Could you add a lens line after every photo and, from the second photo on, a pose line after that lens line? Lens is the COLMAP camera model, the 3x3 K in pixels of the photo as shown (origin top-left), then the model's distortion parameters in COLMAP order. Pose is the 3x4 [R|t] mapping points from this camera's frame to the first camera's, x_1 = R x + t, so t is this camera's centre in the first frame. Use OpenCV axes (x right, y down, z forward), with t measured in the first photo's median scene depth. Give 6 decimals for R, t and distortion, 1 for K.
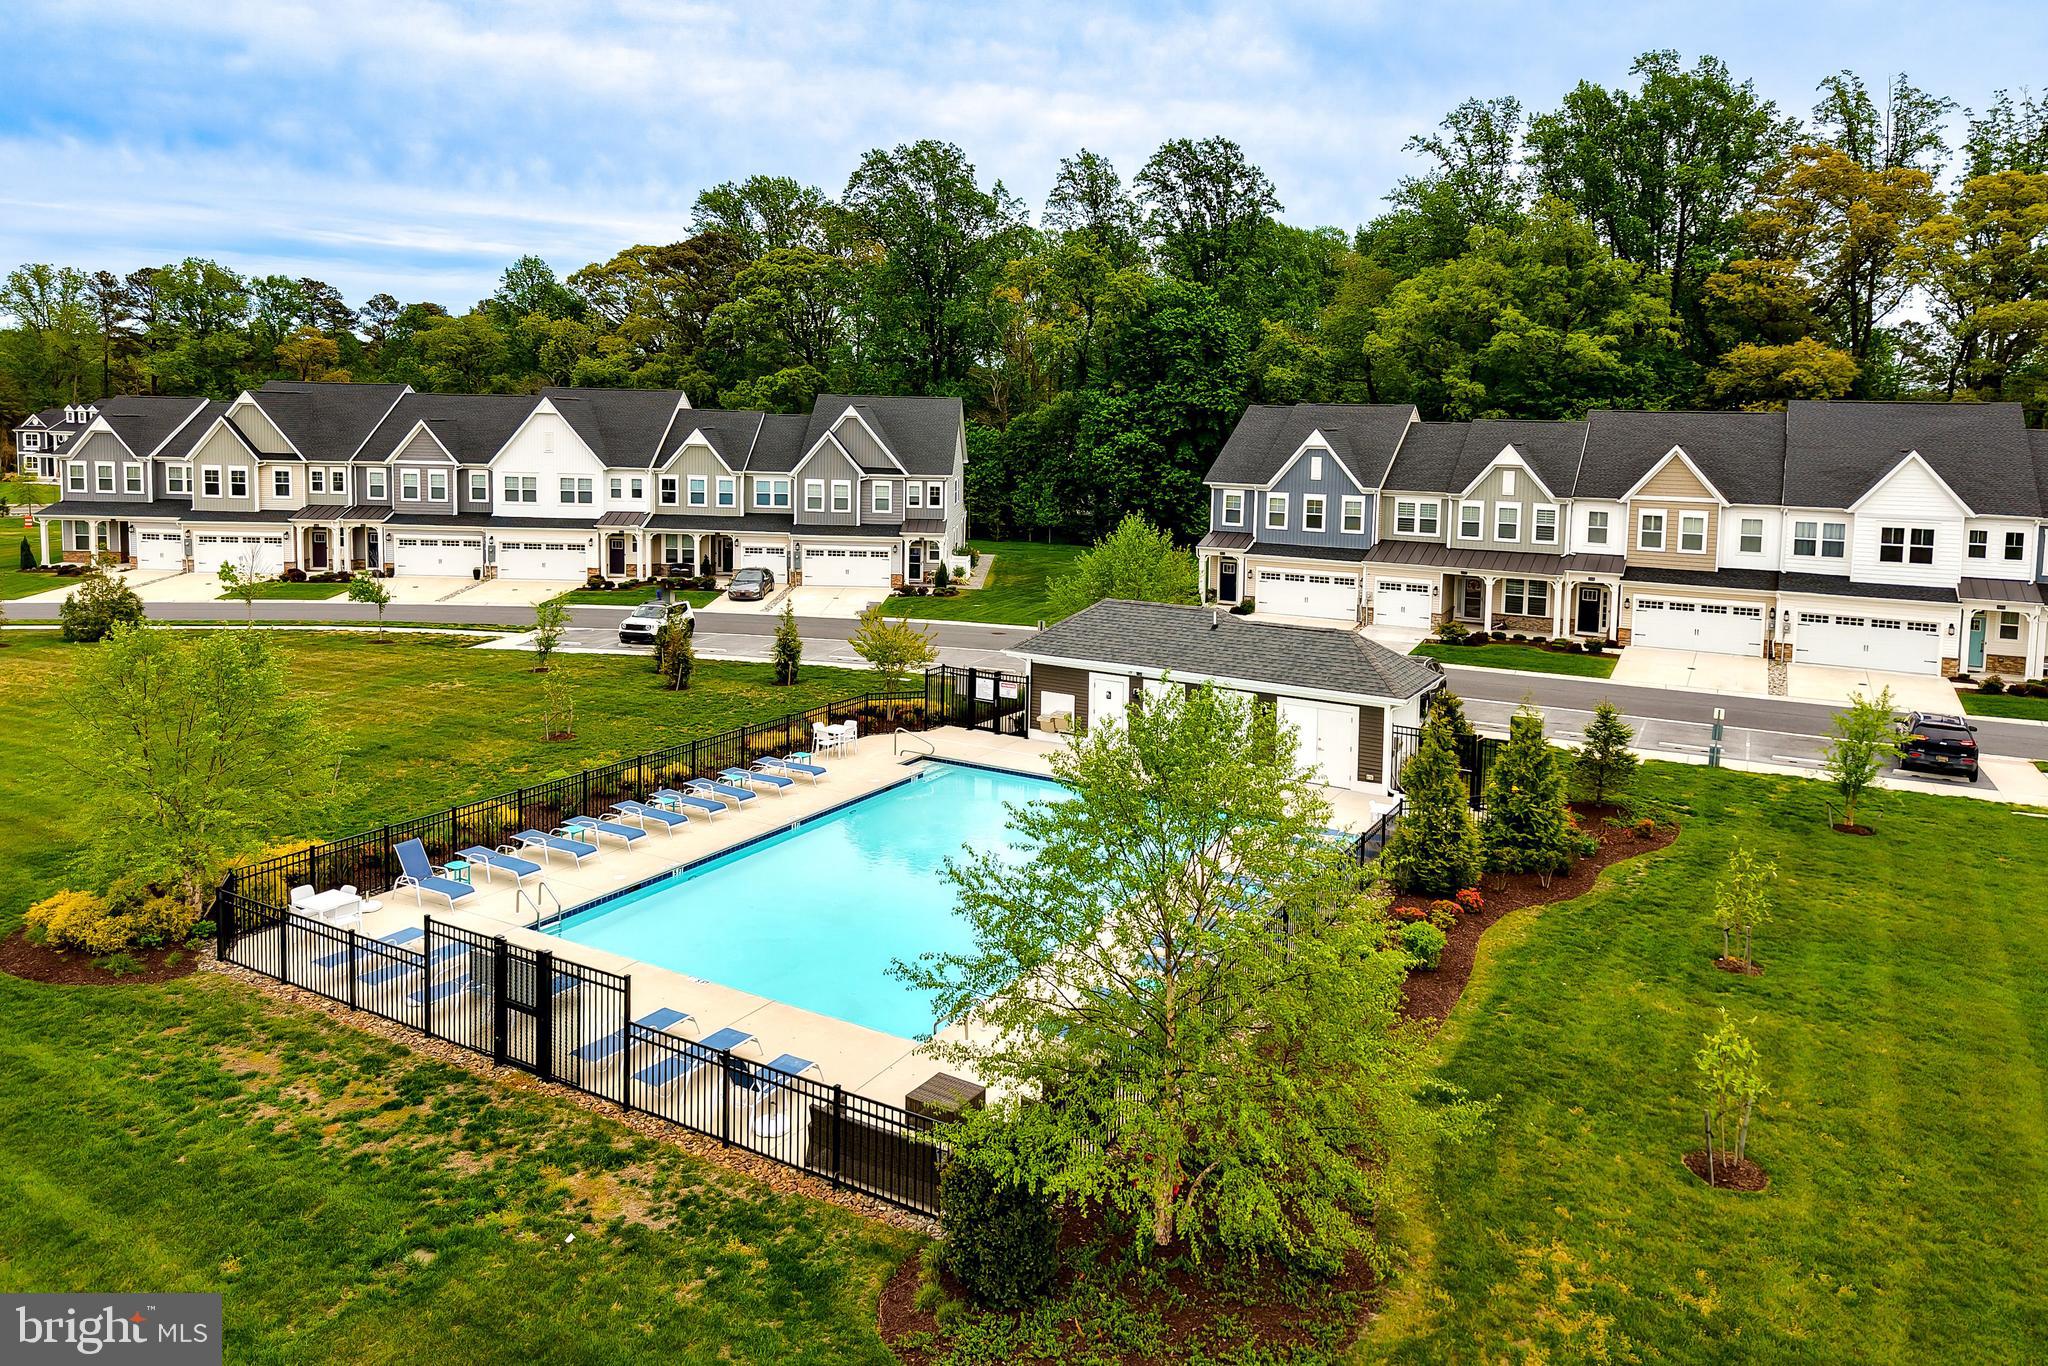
lens RADIAL K [[1399.3, 0, 1002.0], [0, 1399.3, 523.9], [0, 0, 1]] dist [0.044130, -0.034316]
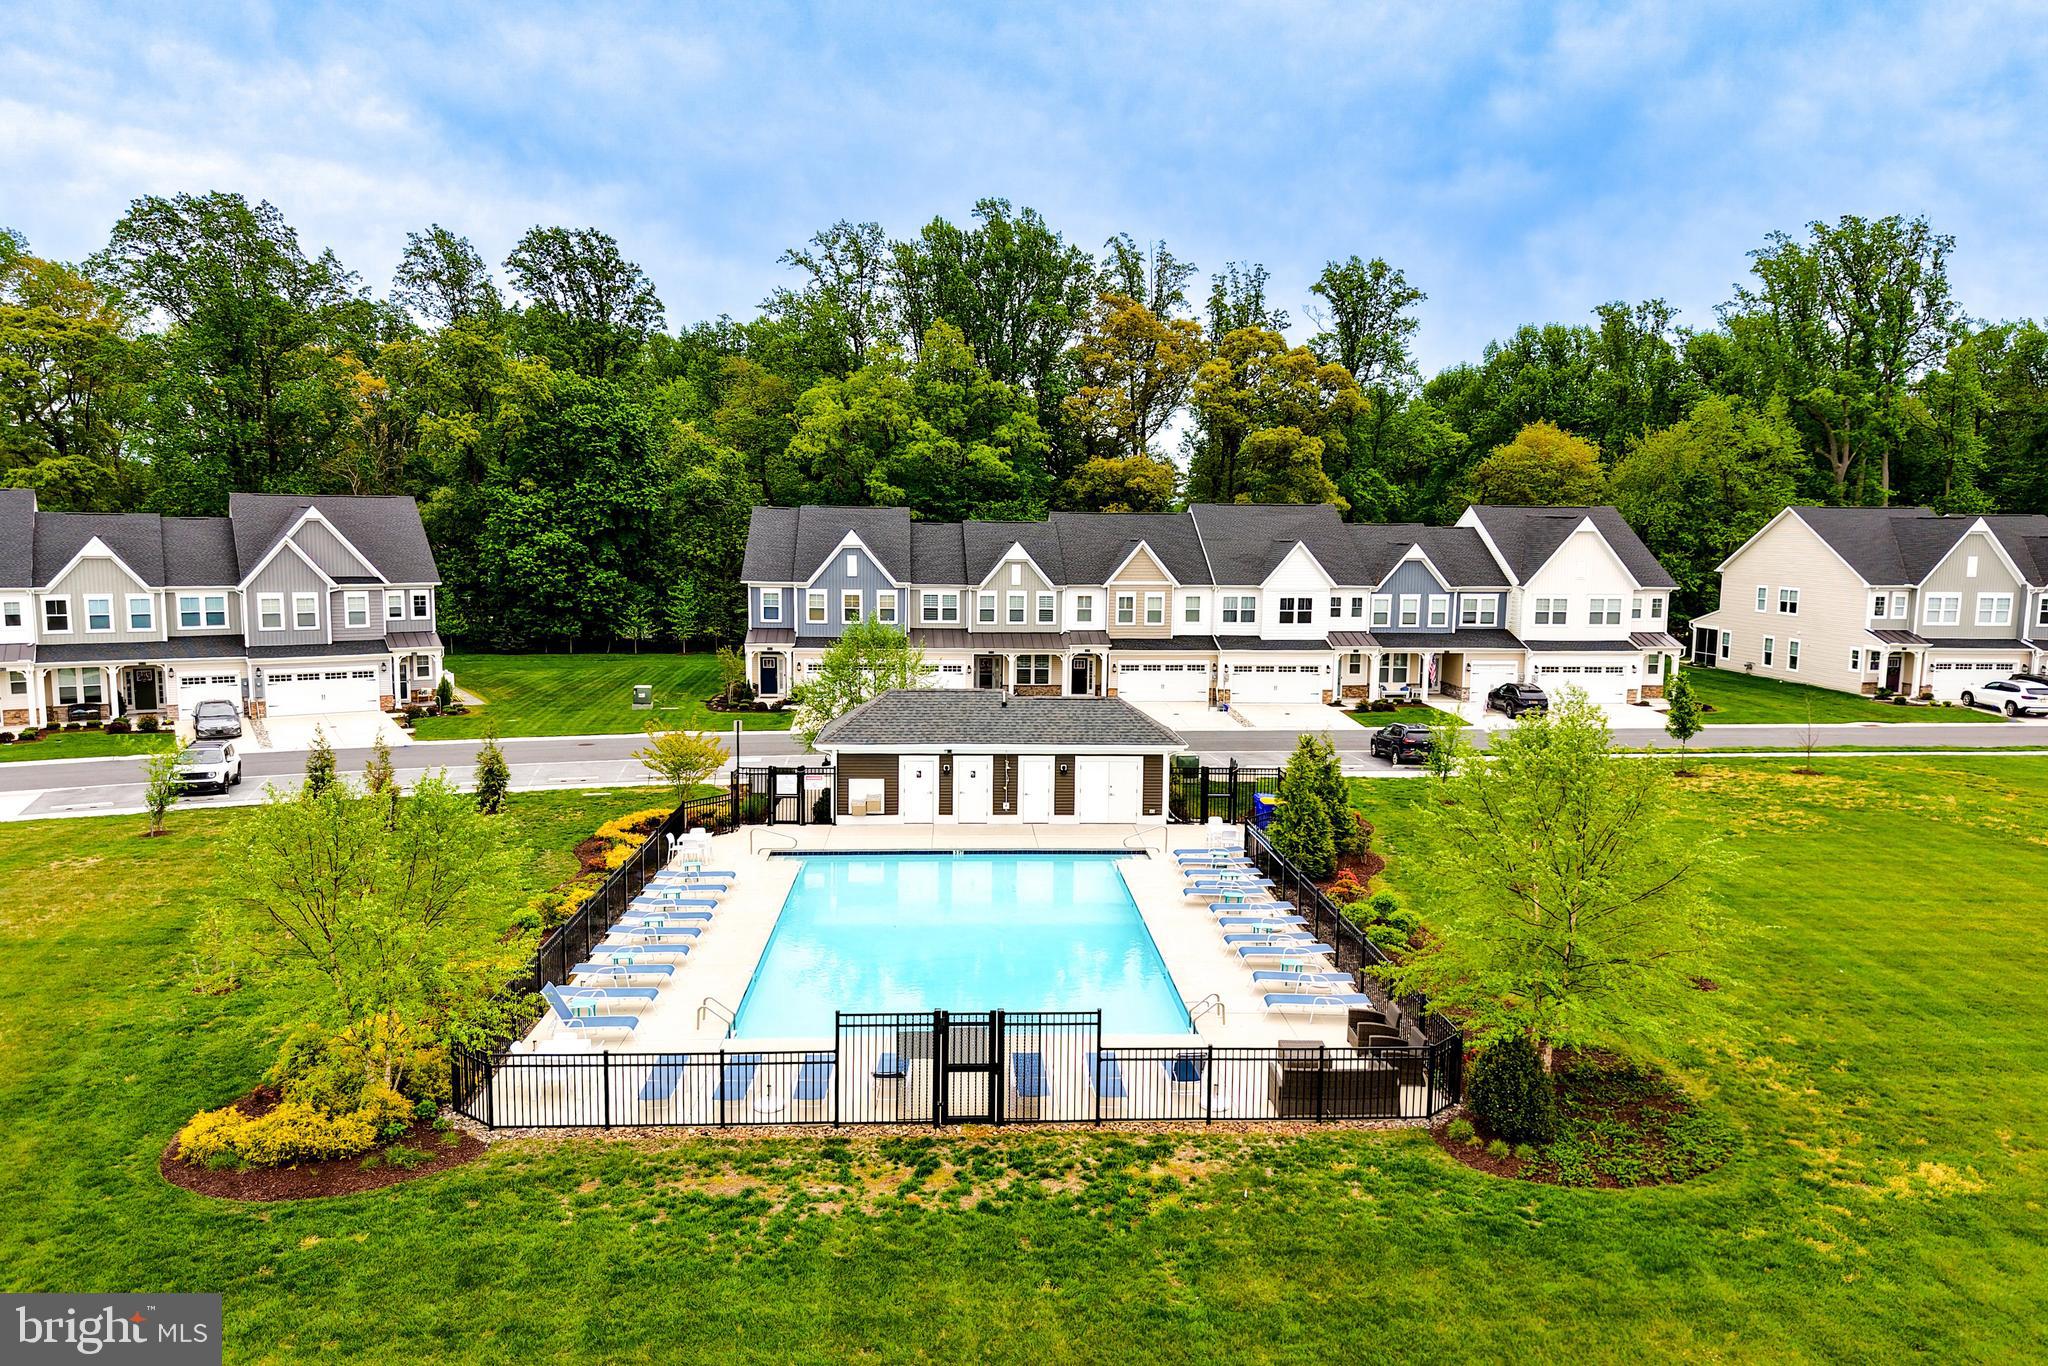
lens RADIAL K [[1385.2, 0, 1024.0], [0, 1385.2, 683.0], [0, 0, 1]] dist [0.128718, -0.168416]
pose [[0.833561, -0.073789, 0.547477, -0.253344], [0.049226, 0.997018, 0.059428, -0.006200], [-0.550229, -0.022587, 0.834708, 0.018626]]
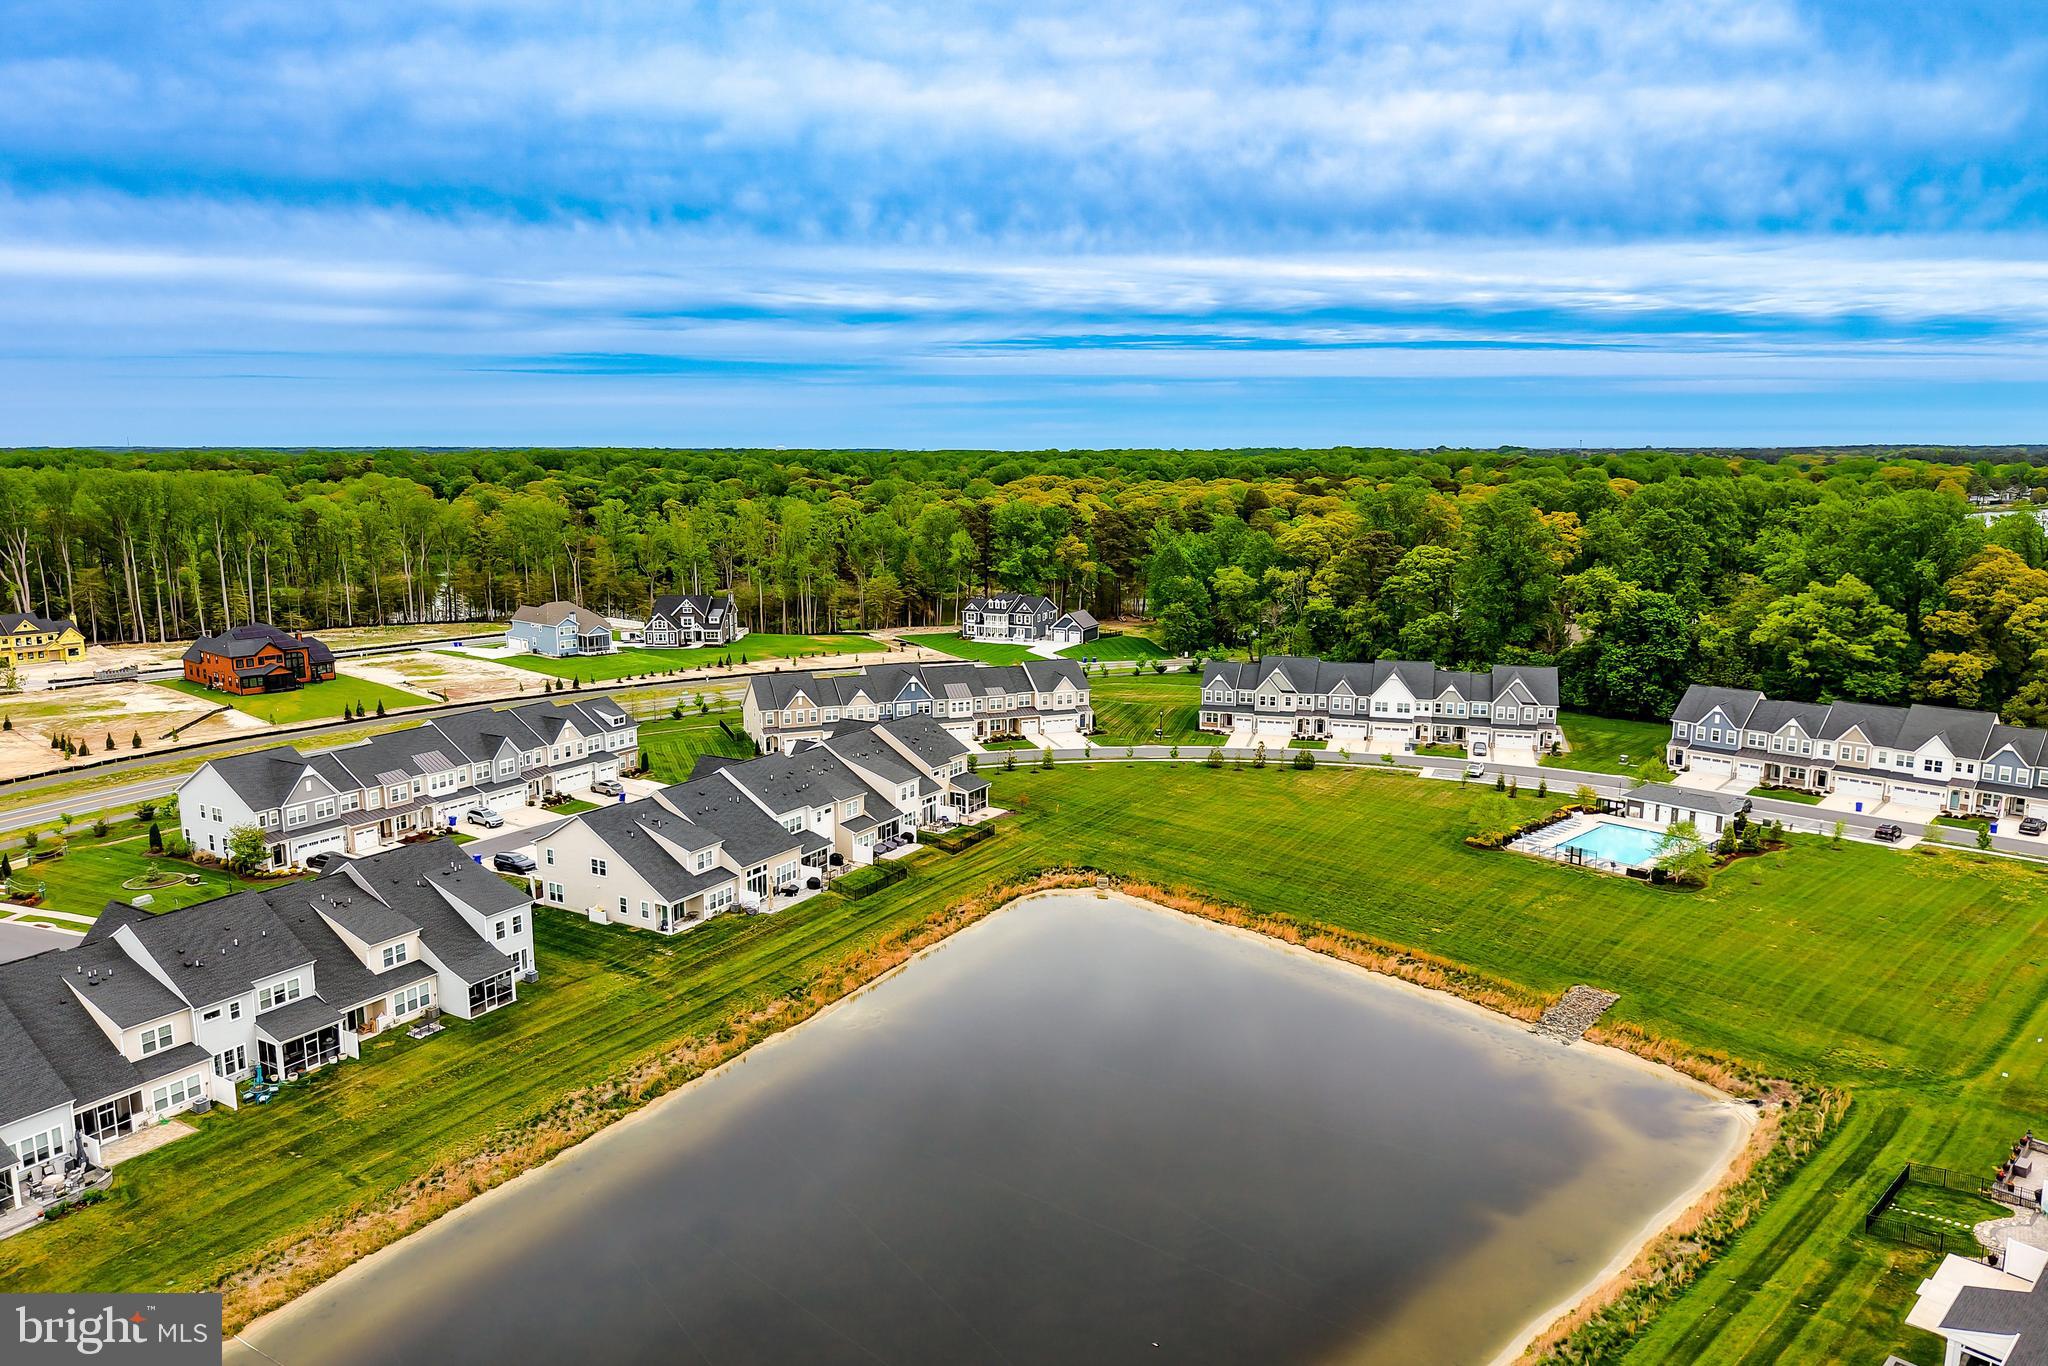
lens RADIAL K [[1409.1, 0, 1024.0], [0, 1409.1, 683.0], [0, 0, 1]] dist [0.043975, -0.000868]
pose [[0.966865, 0.026420, -0.253919, -0.354897], [-0.004199, 0.996141, 0.087661, -0.329178], [0.255255, -0.083690, 0.963245, -1.885140]]
